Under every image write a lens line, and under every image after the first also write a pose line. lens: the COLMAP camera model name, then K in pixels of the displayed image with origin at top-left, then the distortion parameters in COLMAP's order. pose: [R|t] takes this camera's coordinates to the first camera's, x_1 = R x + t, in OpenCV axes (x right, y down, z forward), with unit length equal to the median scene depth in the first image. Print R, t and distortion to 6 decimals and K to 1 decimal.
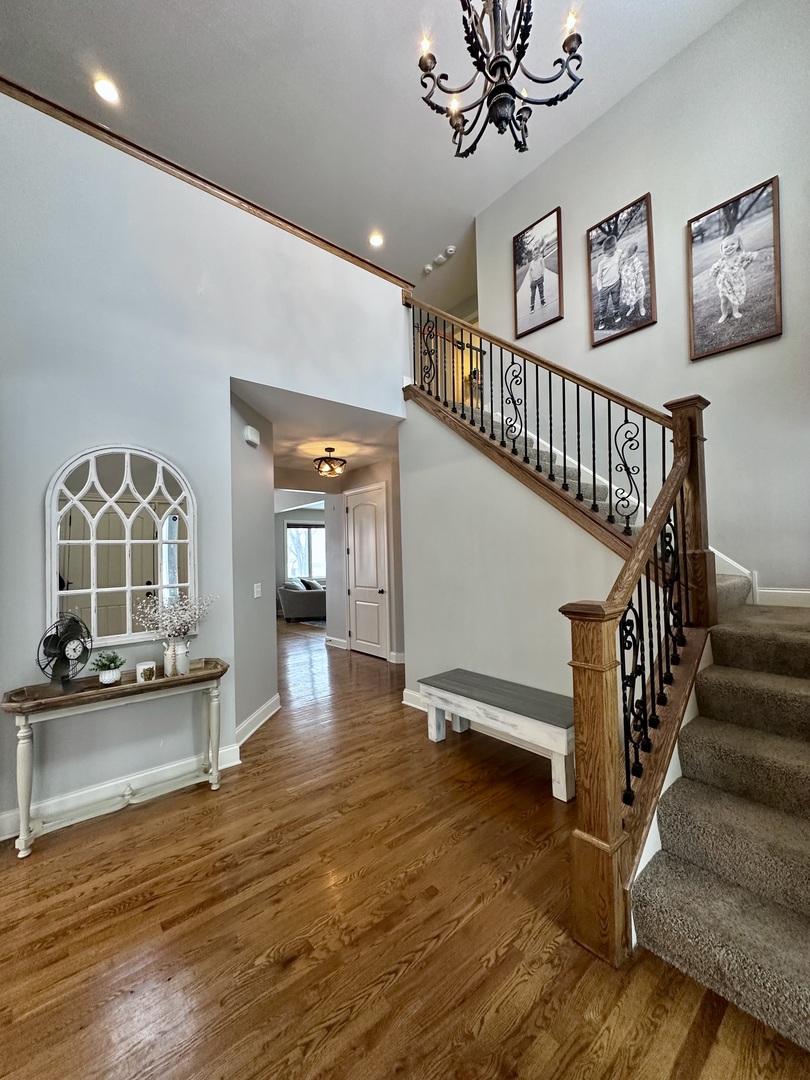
lens RADIAL K [[436.5, 0, 400.2], [0, 436.5, 539.9], [0, 0, 1]] dist [-0.002537, 0.000572]
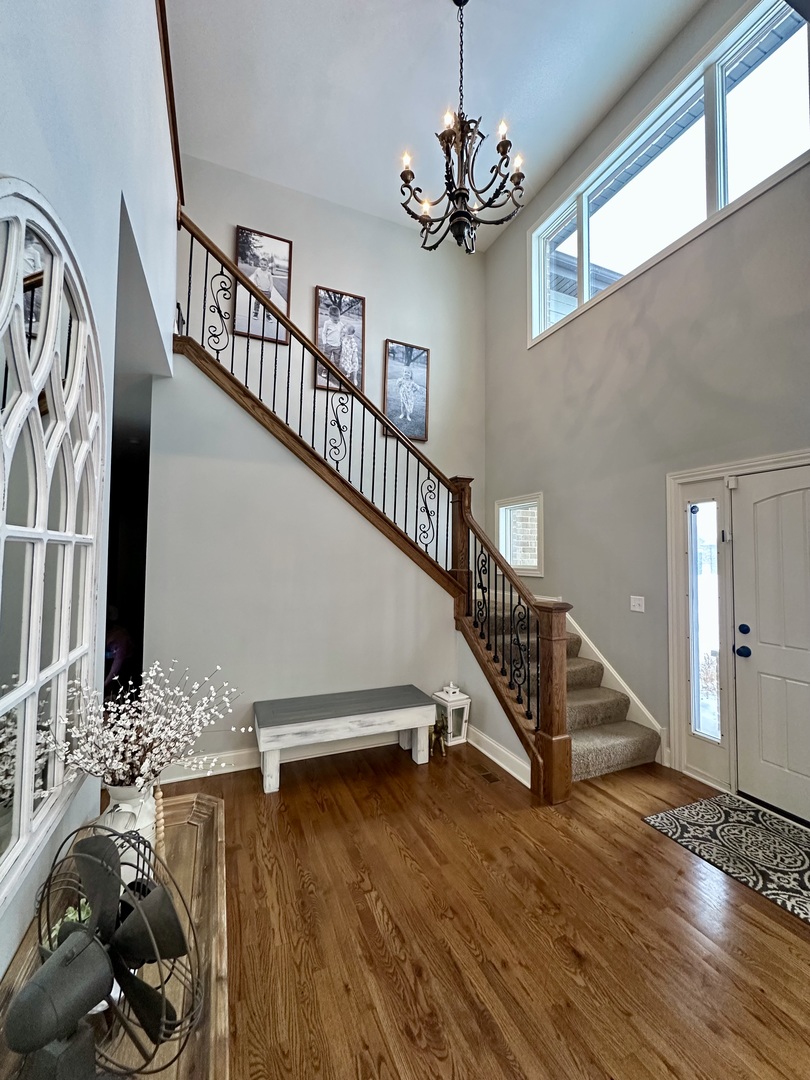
lens RADIAL K [[436.5, 0, 403.1], [0, 436.5, 540.3], [0, 0, 1]] dist [-0.002537, 0.000572]
pose [[0.276367, 0.060206, 0.959165, -0.742726], [-0.047390, 0.997675, -0.048968, 0.004417], [-0.959883, -0.031921, 0.278577, 0.577332]]
